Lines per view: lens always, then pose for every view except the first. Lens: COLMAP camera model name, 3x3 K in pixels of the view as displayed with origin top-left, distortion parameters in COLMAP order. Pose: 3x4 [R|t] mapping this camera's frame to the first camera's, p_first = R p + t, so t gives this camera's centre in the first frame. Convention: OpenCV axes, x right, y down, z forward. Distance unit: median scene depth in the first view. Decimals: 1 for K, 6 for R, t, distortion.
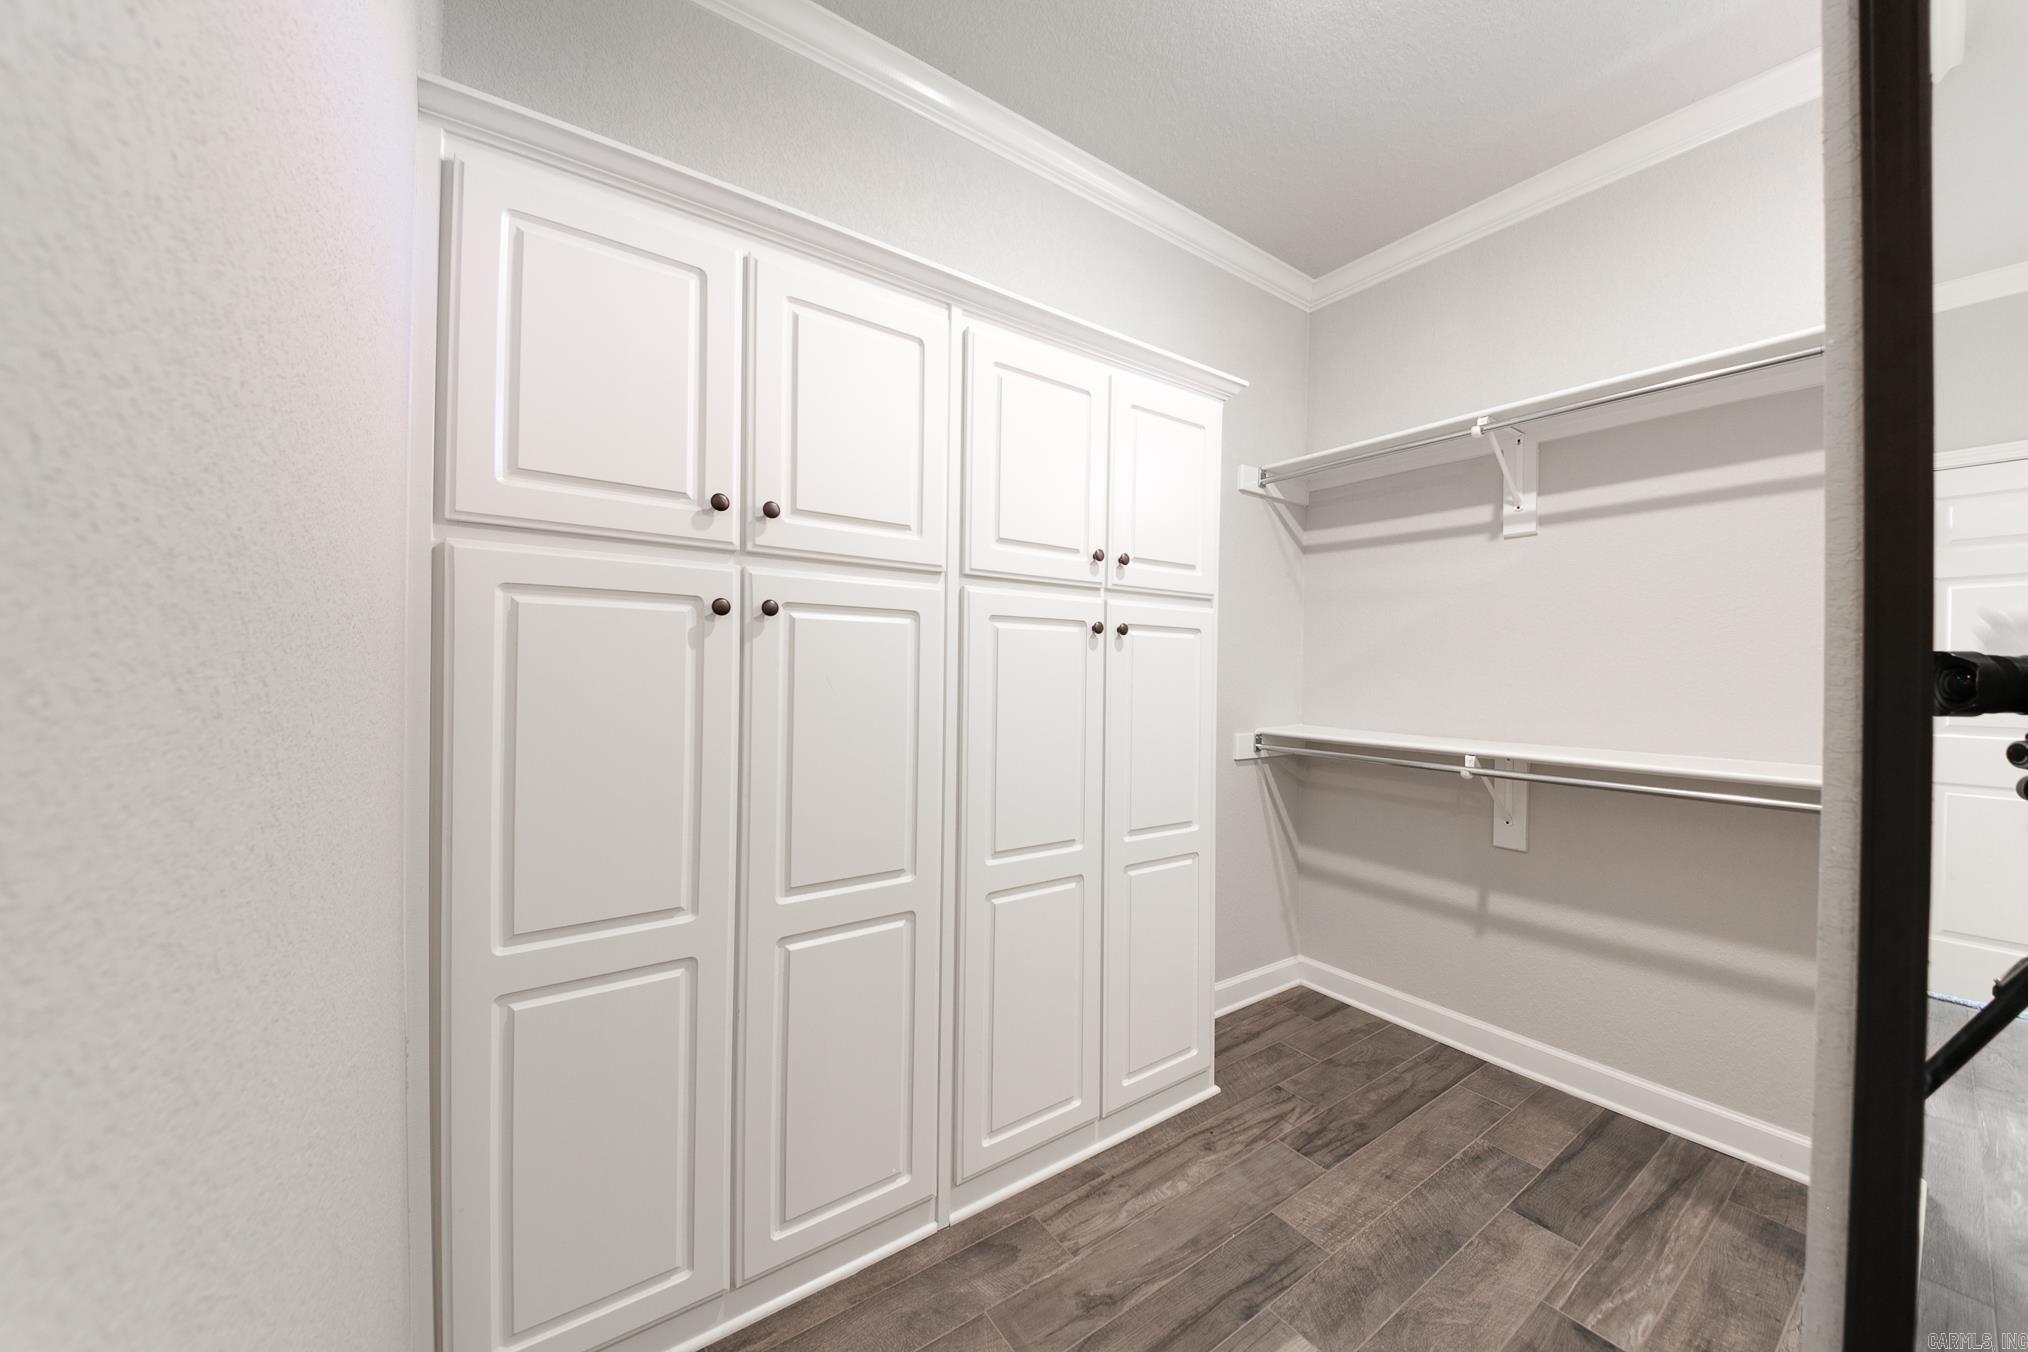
lens RADIAL K [[713.7, 0, 1014.2], [0, 713.7, 665.1], [0, 0, 1]] dist [-0.002952, -0.002721]
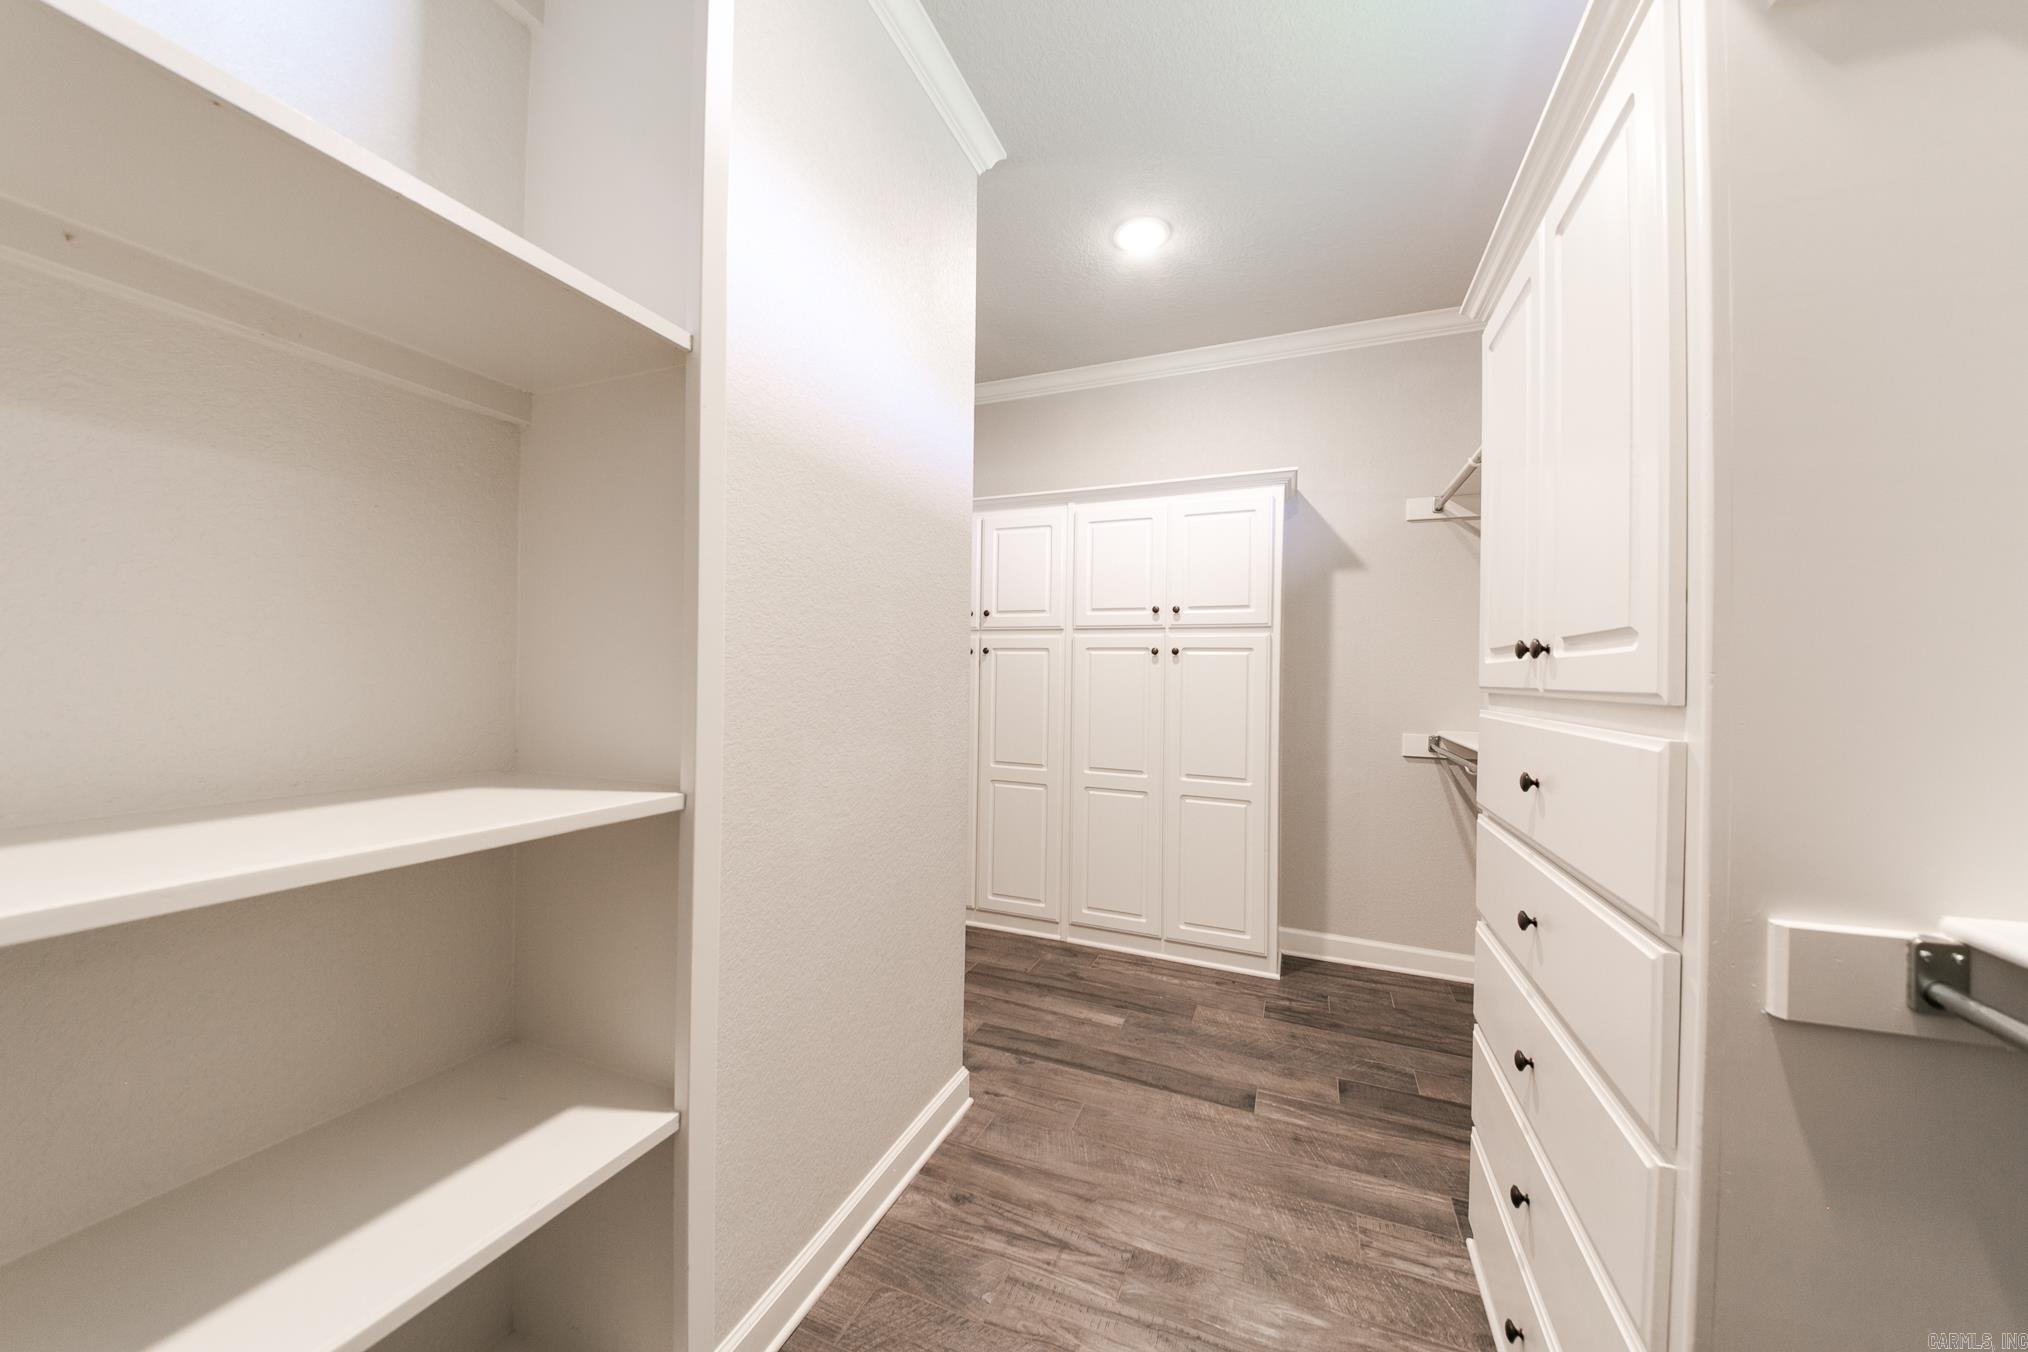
lens RADIAL K [[713.7, 0, 1028.0], [0, 713.7, 679.8], [0, 0, 1]] dist [-0.002952, -0.002721]
pose [[0.536958, -0.003229, -0.843603, 1.510285], [-0.006269, 0.999950, -0.007817, 0.035206], [0.843586, 0.009486, 0.536911, -0.210303]]
